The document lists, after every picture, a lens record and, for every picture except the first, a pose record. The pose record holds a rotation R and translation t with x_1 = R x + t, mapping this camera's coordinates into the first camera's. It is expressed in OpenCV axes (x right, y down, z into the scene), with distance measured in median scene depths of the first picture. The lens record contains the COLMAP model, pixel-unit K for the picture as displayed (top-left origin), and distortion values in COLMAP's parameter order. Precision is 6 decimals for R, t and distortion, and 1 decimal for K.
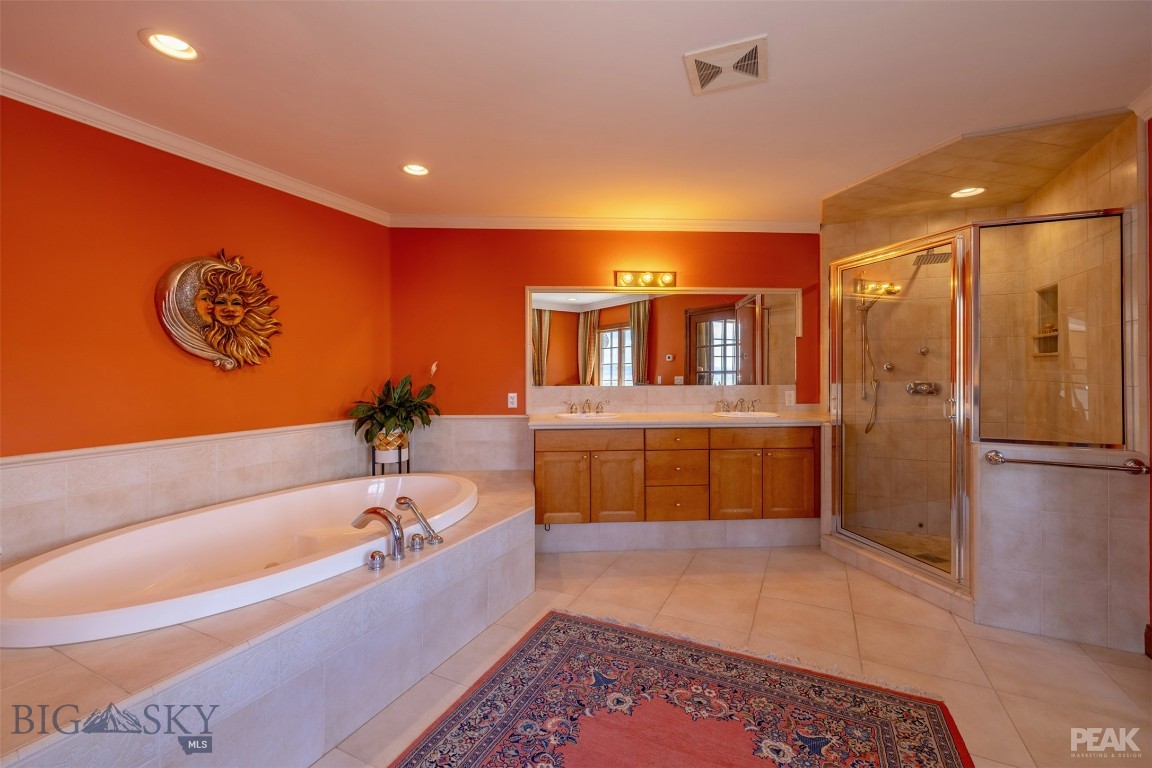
lens RADIAL K [[495.4, 0, 575.0], [0, 495.4, 378.7], [0, 0, 1]] dist [0.000311, 0.000068]
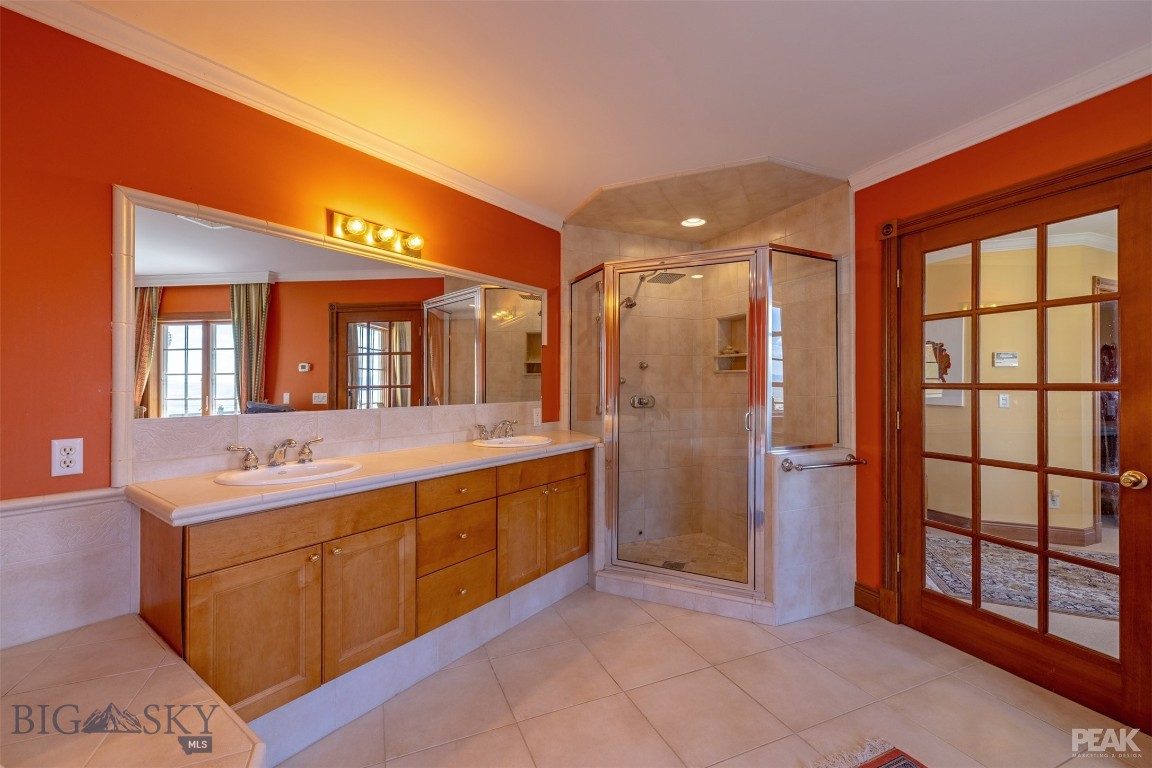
lens RADIAL K [[481.2, 0, 576.0], [0, 481.2, 384.0], [0, 0, 1]] dist [-0.000179, -0.000161]
pose [[0.648693, 0.002921, 0.761045, -0.169219], [0.012502, 0.999817, -0.014494, -0.005005], [-0.760947, 0.018916, 0.648538, 0.466580]]
